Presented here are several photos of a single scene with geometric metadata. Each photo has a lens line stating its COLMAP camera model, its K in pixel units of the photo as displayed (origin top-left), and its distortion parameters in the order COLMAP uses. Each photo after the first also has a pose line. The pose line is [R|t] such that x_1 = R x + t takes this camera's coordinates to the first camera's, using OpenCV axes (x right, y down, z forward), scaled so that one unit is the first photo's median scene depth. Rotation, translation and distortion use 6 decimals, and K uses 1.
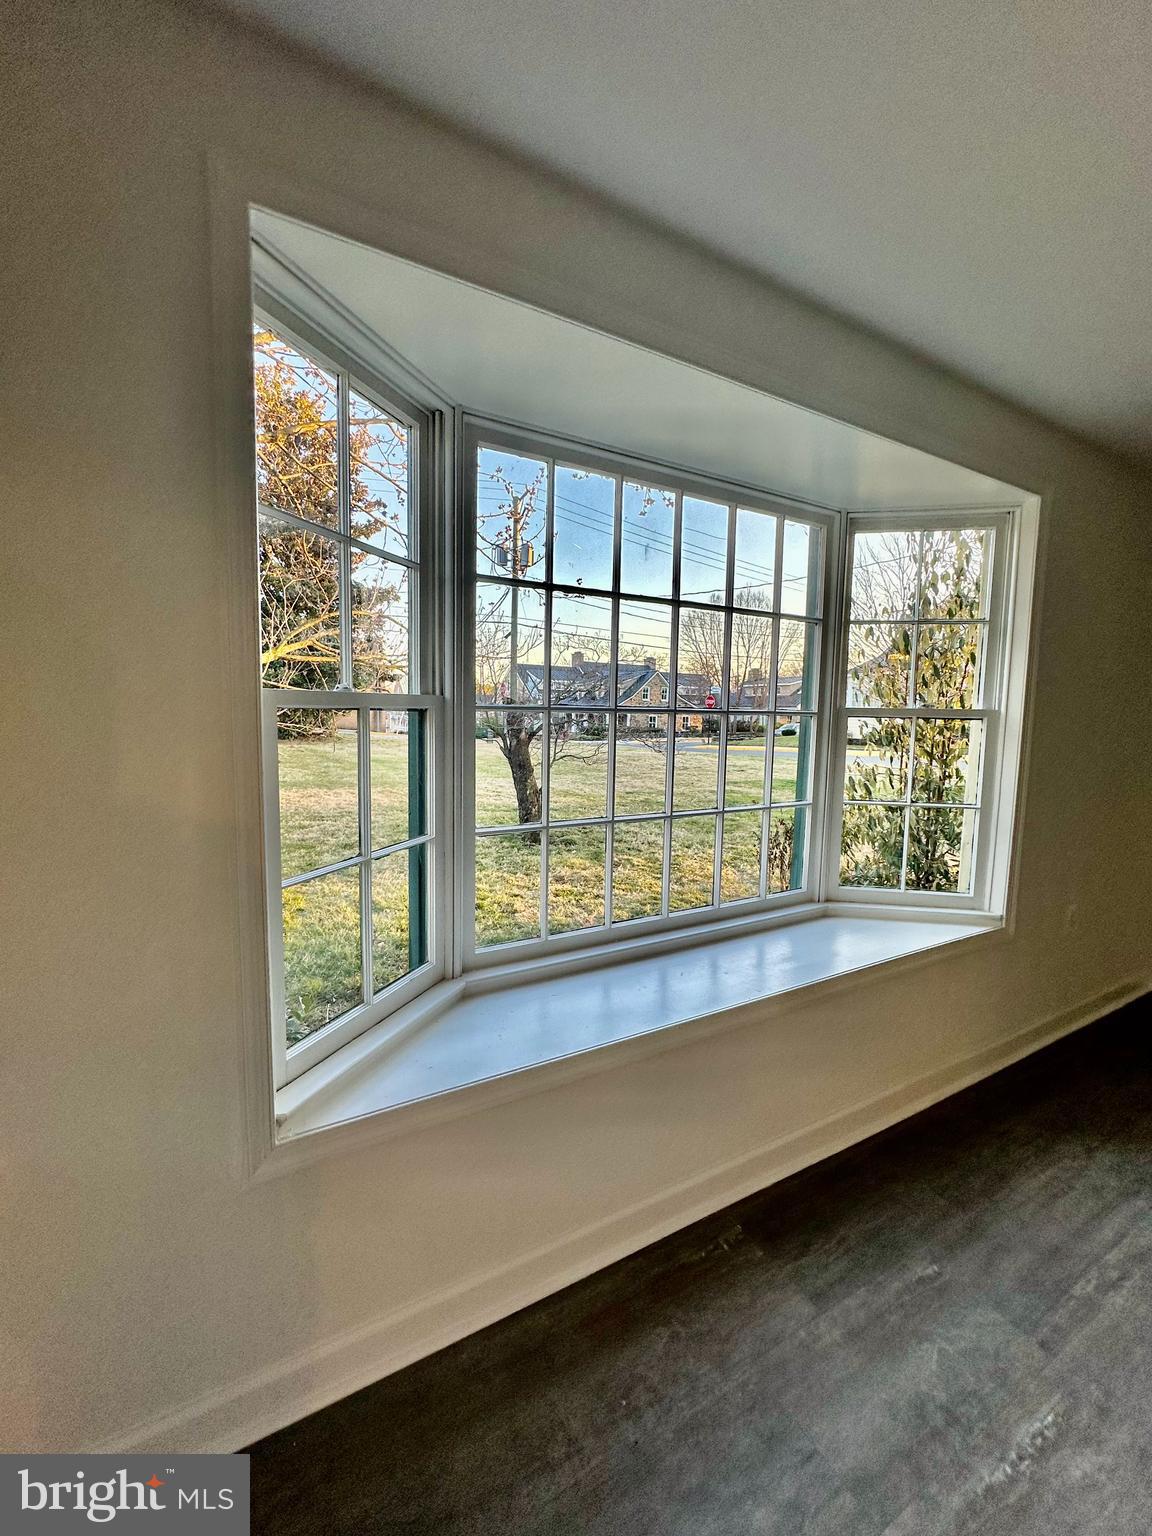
lens RADIAL K [[615.3, 0, 576.0], [0, 615.3, 768.0], [0, 0, 1]] dist [-0.016710, 0.000287]
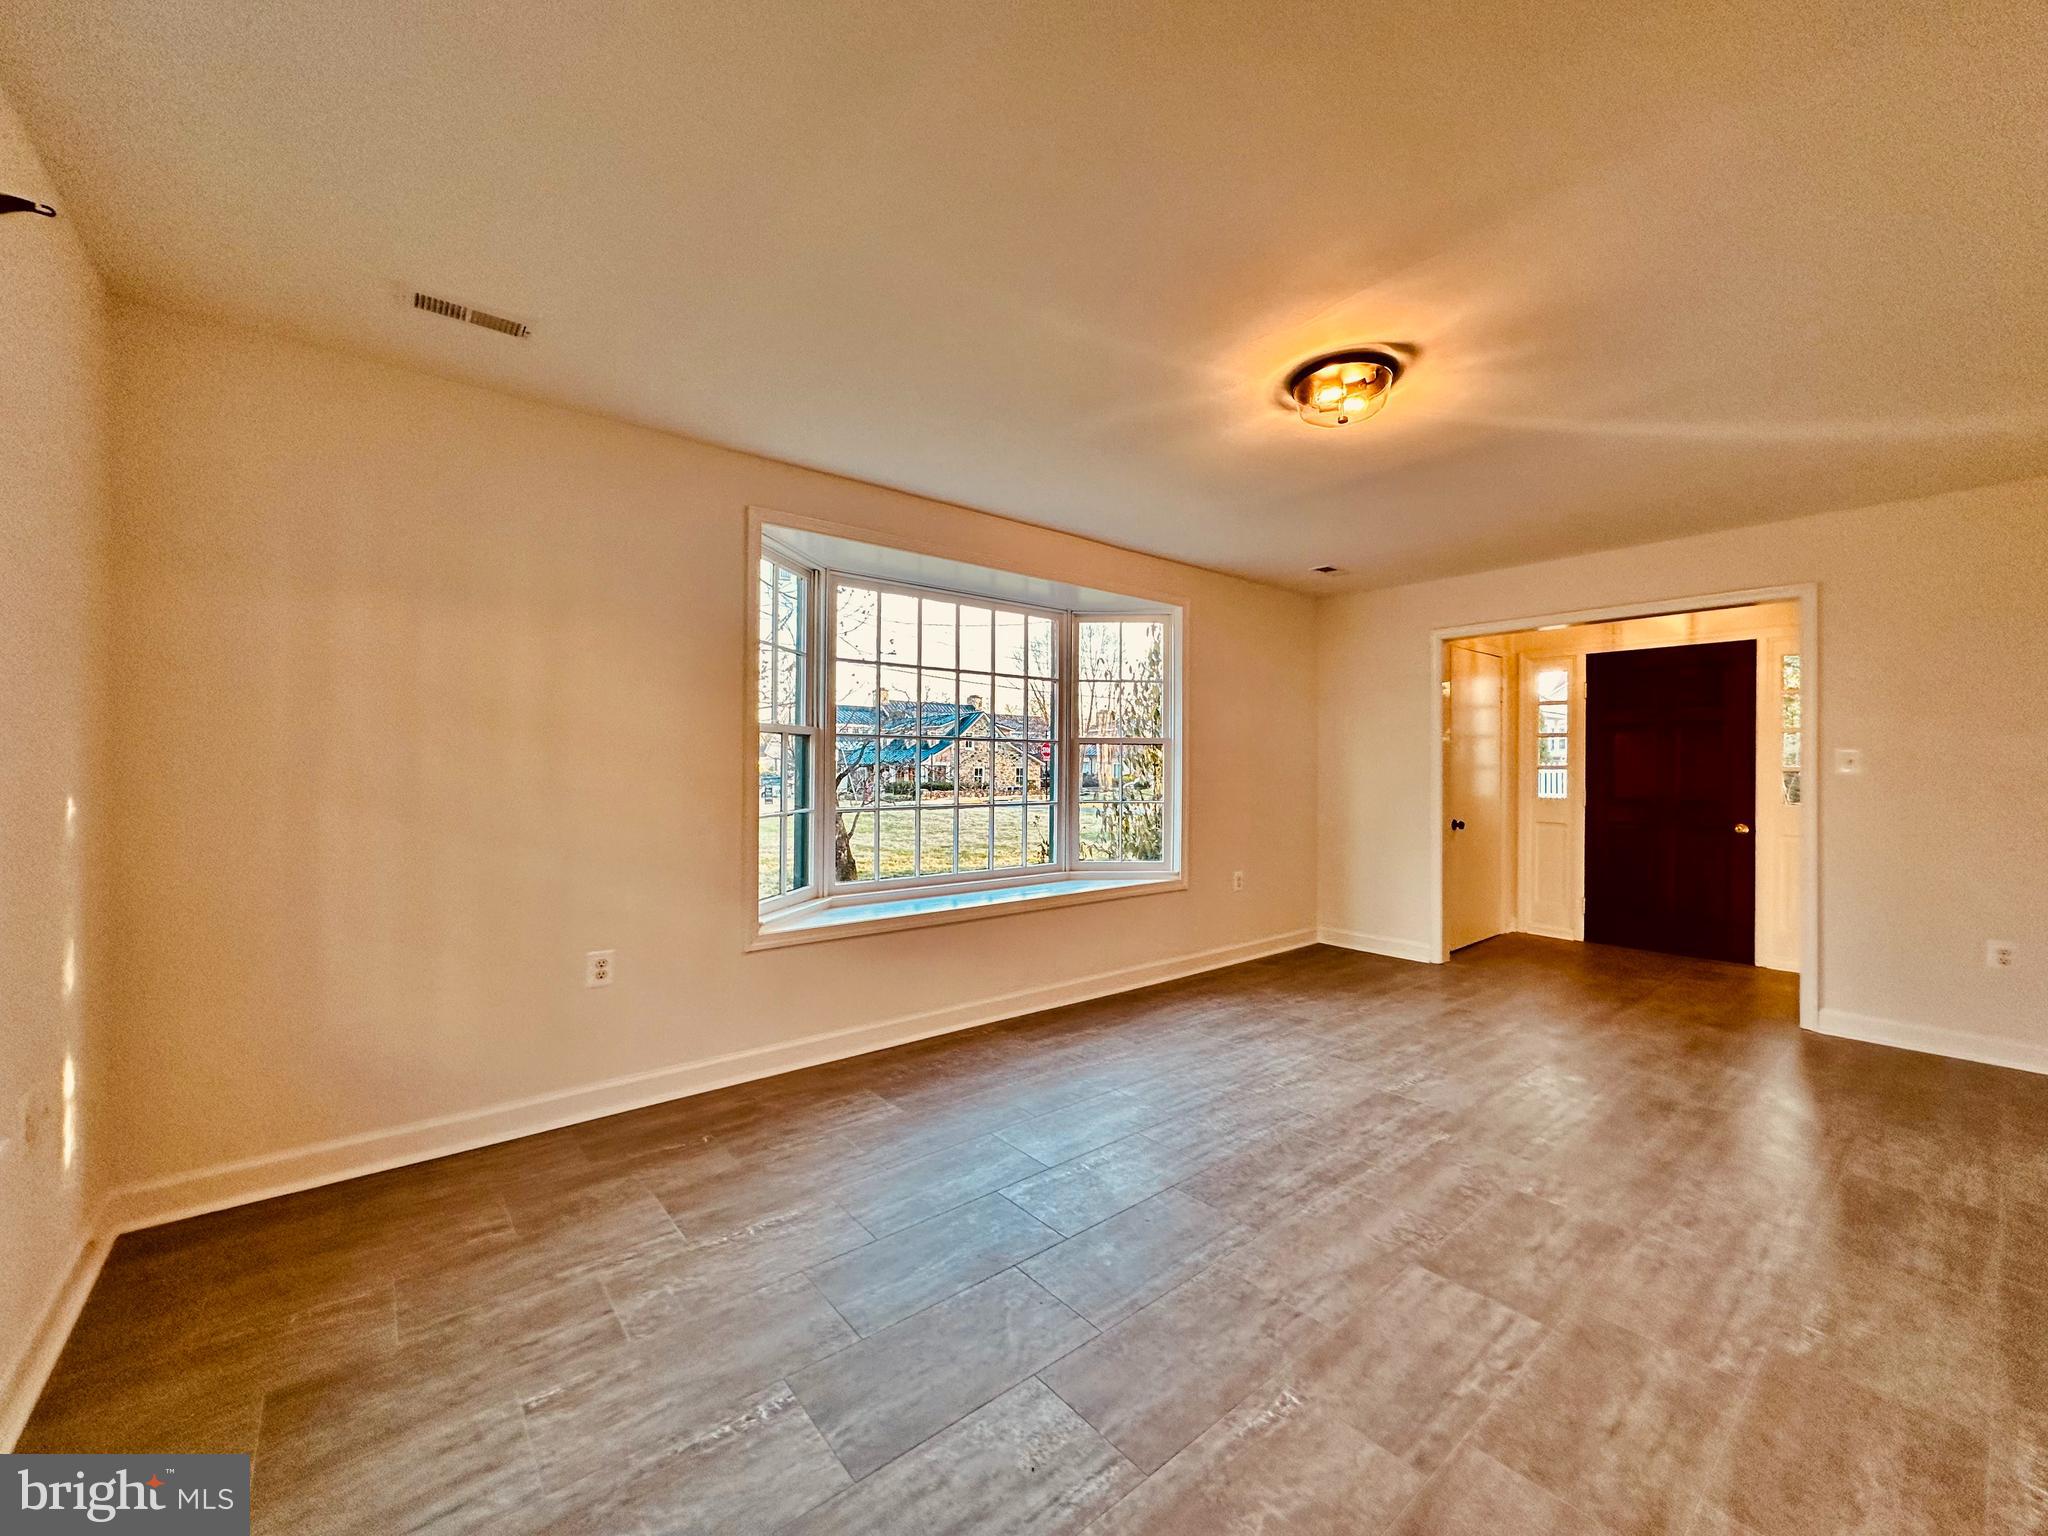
lens RADIAL K [[820.4, 0, 1048.3], [0, 820.4, 763.9], [0, 0, 1]] dist [-0.016710, 0.000287]
pose [[0.979165, -0.011677, 0.202729, -0.039309], [0.030473, 0.995489, -0.089845, 0.158897], [-0.200765, 0.094151, 0.975105, -1.031129]]
